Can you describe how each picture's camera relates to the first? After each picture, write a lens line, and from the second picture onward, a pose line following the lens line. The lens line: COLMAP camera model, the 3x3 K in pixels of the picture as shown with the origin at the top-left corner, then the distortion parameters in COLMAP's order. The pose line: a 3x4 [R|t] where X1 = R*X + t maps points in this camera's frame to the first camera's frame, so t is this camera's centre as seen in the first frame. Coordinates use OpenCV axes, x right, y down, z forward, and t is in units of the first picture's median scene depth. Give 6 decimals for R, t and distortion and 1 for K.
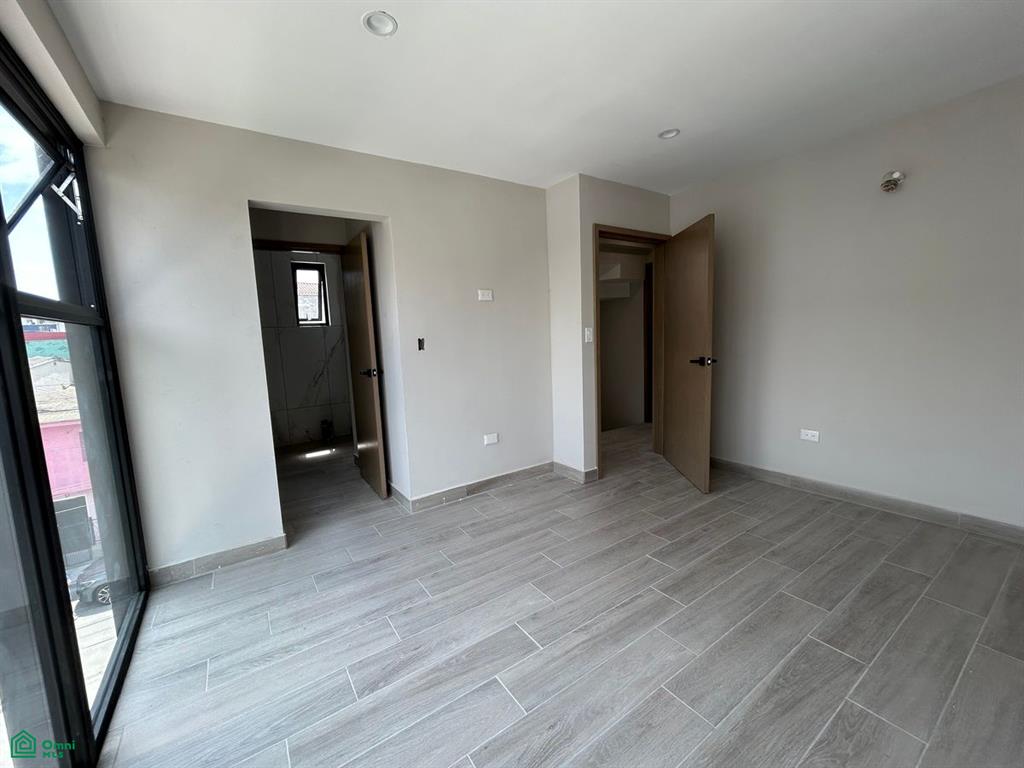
lens RADIAL K [[417.6, 0, 508.4], [0, 417.6, 383.0], [0, 0, 1]] dist [-0.000767, 0.000047]
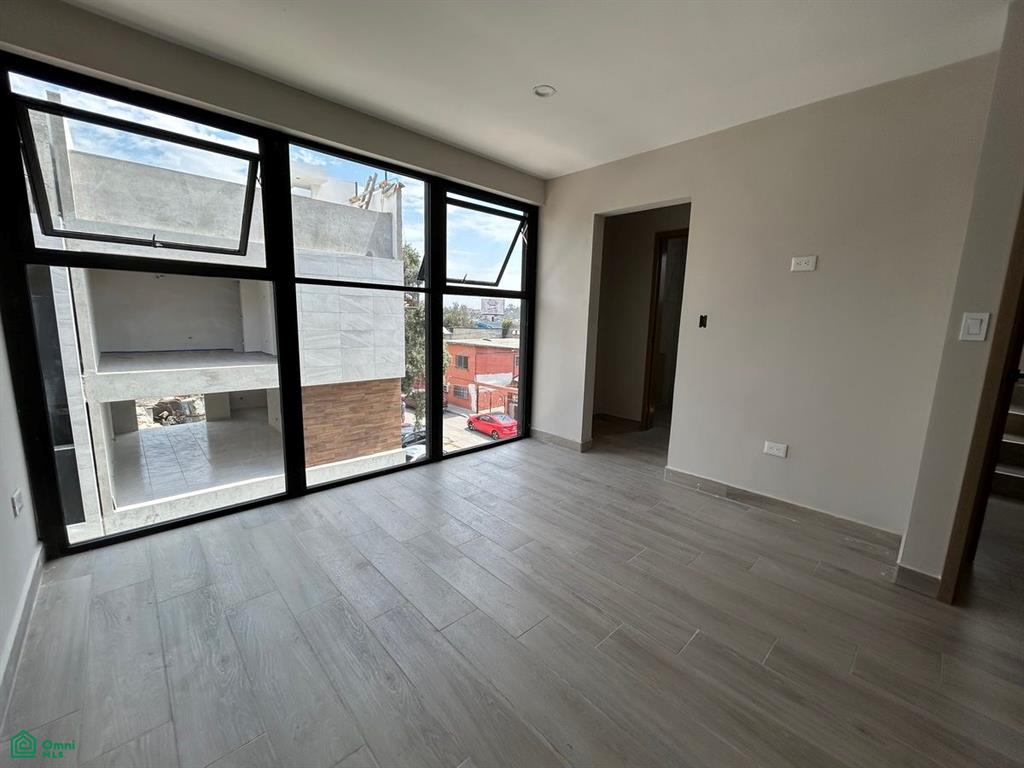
lens RADIAL K [[417.6, 0, 508.4], [0, 417.6, 383.0], [0, 0, 1]] dist [-0.000767, 0.000047]
pose [[0.147059, 0.202995, -0.968074, 0.805064], [-0.149309, 0.972056, 0.181149, -0.070550], [0.977794, 0.117902, 0.173258, 0.462198]]
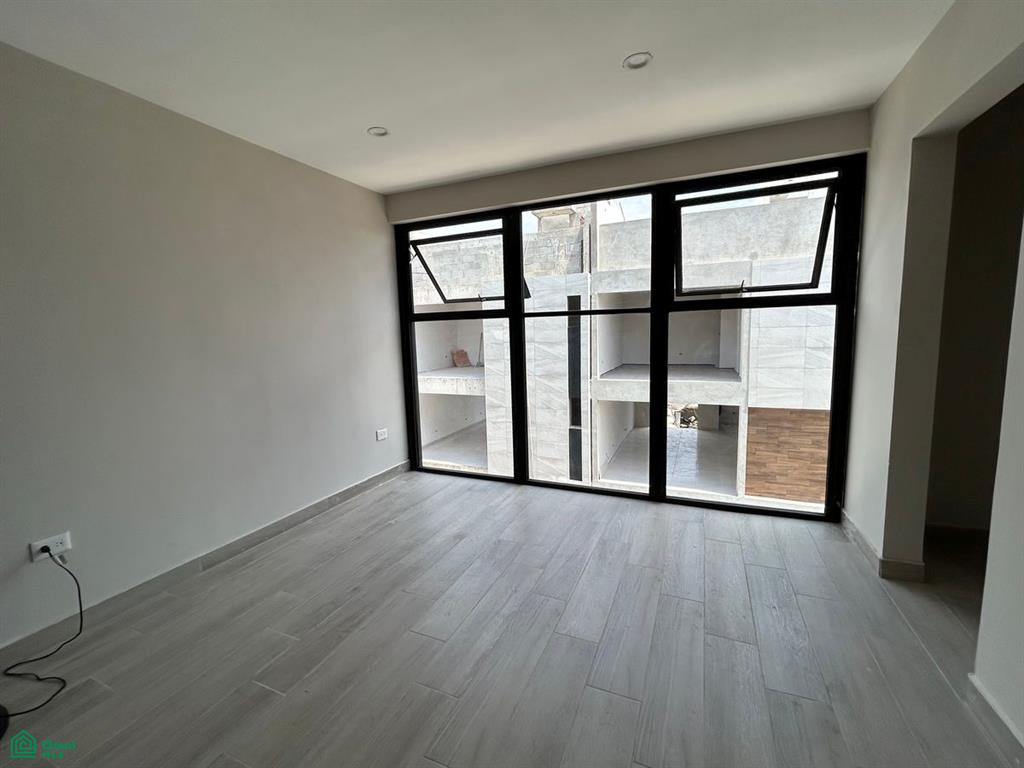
lens RADIAL K [[436.3, 0, 512.0], [0, 436.3, 384.0], [0, 0, 1]] dist [0.001652, 0.000052]
pose [[-0.843532, 0.131331, -0.520774, 0.465384], [0.001712, 0.970295, 0.241920, -0.173088], [0.537076, 0.203176, -0.818700, 1.242165]]
